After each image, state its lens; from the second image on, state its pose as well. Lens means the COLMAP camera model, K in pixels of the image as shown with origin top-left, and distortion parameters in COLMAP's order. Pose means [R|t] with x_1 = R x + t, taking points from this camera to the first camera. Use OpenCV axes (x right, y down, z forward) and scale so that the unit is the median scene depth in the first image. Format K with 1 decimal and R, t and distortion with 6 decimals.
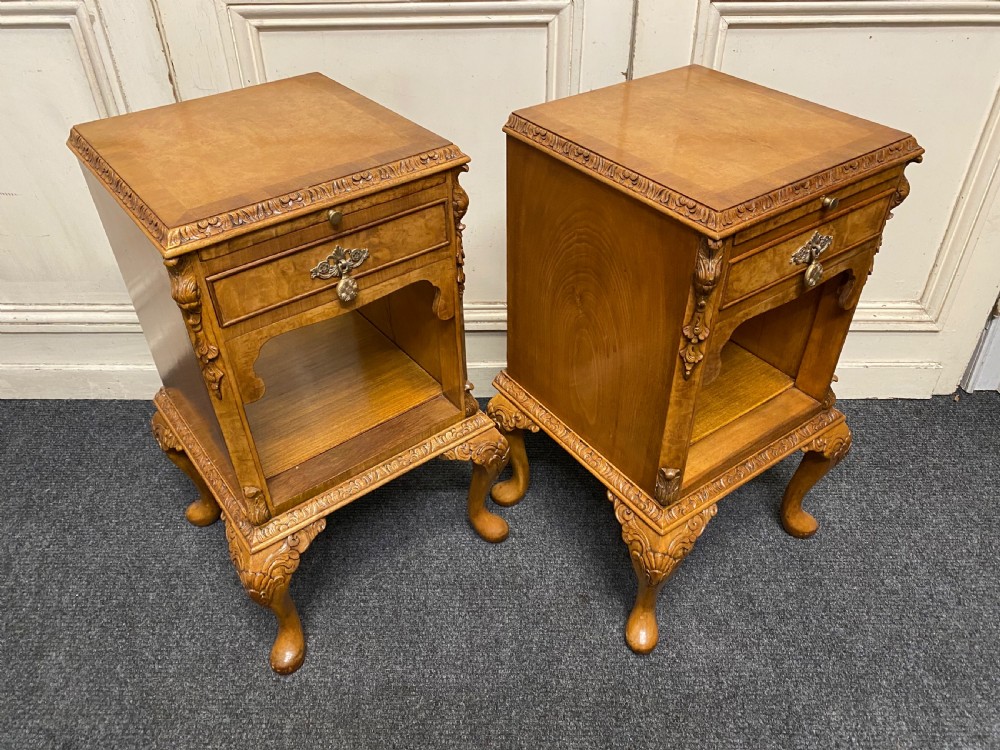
lens RADIAL K [[772.4, 0, 500.0], [0, 772.4, 375.0], [0, 0, 1]] dist [0.013462, -0.003610]
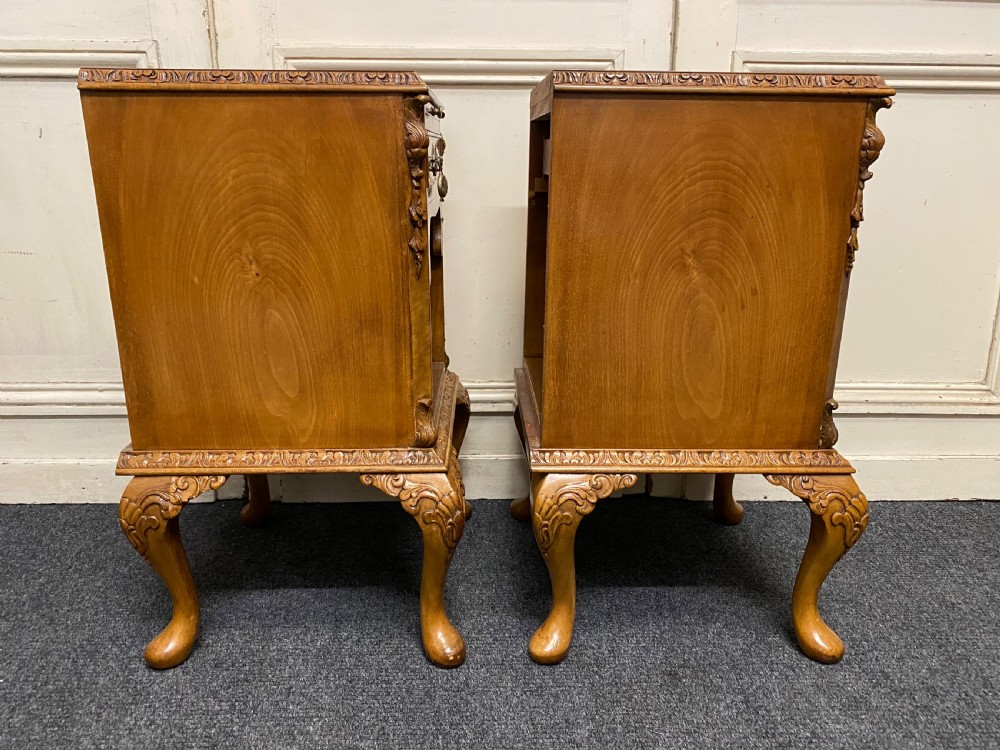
lens RADIAL K [[775.4, 0, 500.0], [0, 775.4, 375.0], [0, 0, 1]] dist [0.006764, 0.003568]
pose [[0.999473, 0.005115, 0.032064, -0.095987], [0.007421, 0.925392, -0.378938, 0.324094], [-0.031610, 0.378976, 0.924866, 0.189762]]
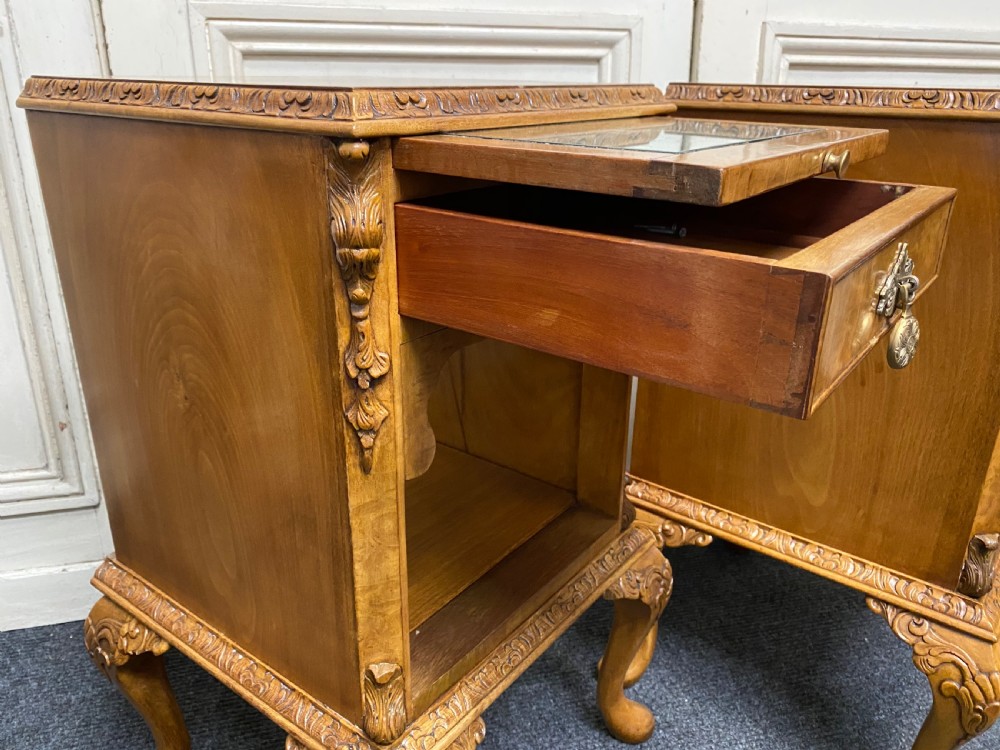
lens RADIAL K [[779.1, 0, 493.7], [0, 779.1, 373.8], [0, 0, 1]] dist [0.045381, -0.067350]
pose [[0.963603, -0.075046, 0.256587, -0.312760], [0.148072, 0.948942, -0.278537, 0.098528], [-0.222583, 0.306392, 0.925516, 0.355676]]
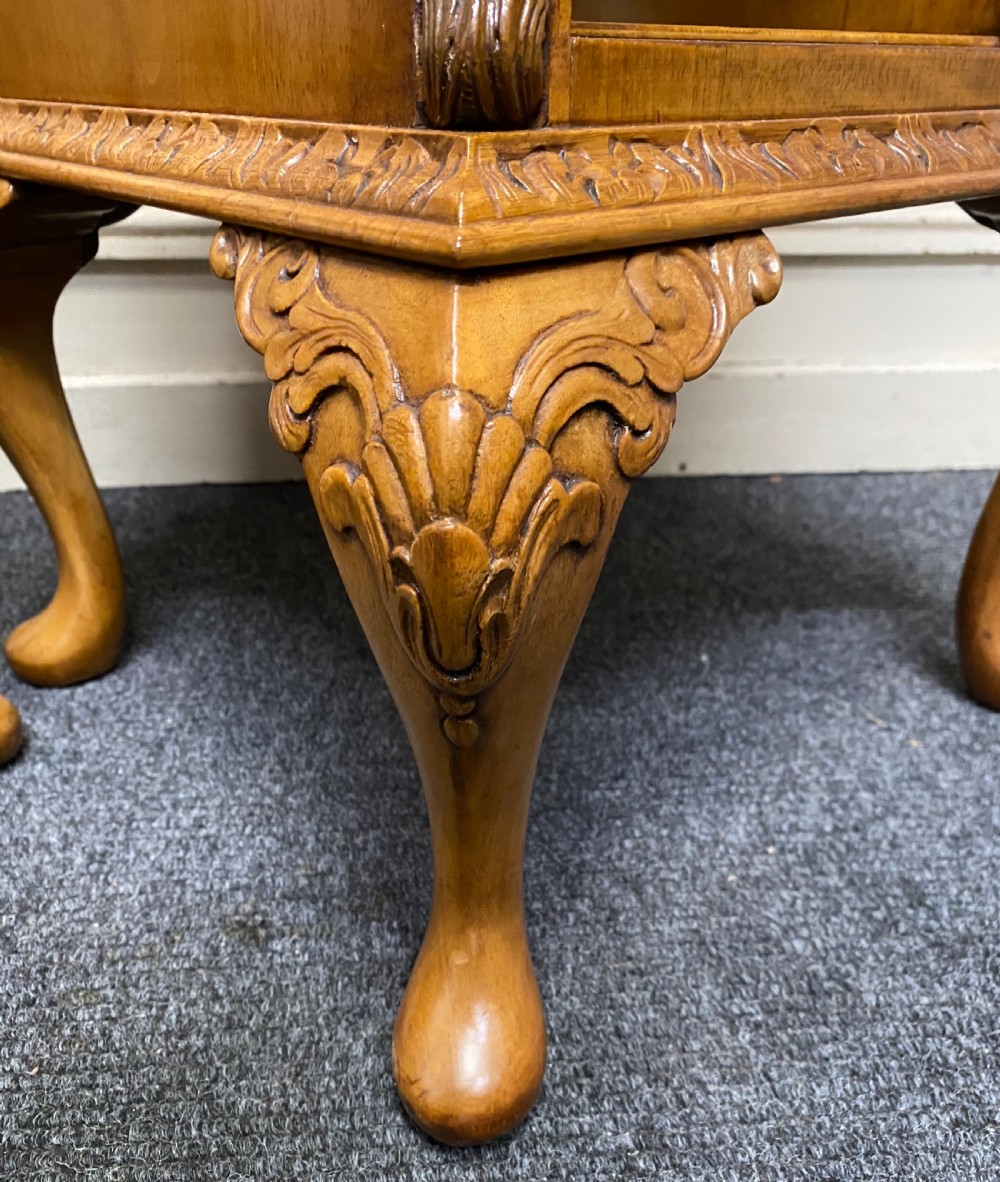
lens RADIAL K [[1053.2, 0, 500.7], [0, 1053.2, 656.8], [0, 0, 1]] dist [-0.002363, -0.006249]
pose [[0.995426, -0.036858, 0.088141, 0.171713], [0.050163, 0.986818, -0.153861, 0.276612], [-0.081308, 0.157579, 0.984153, 0.705649]]
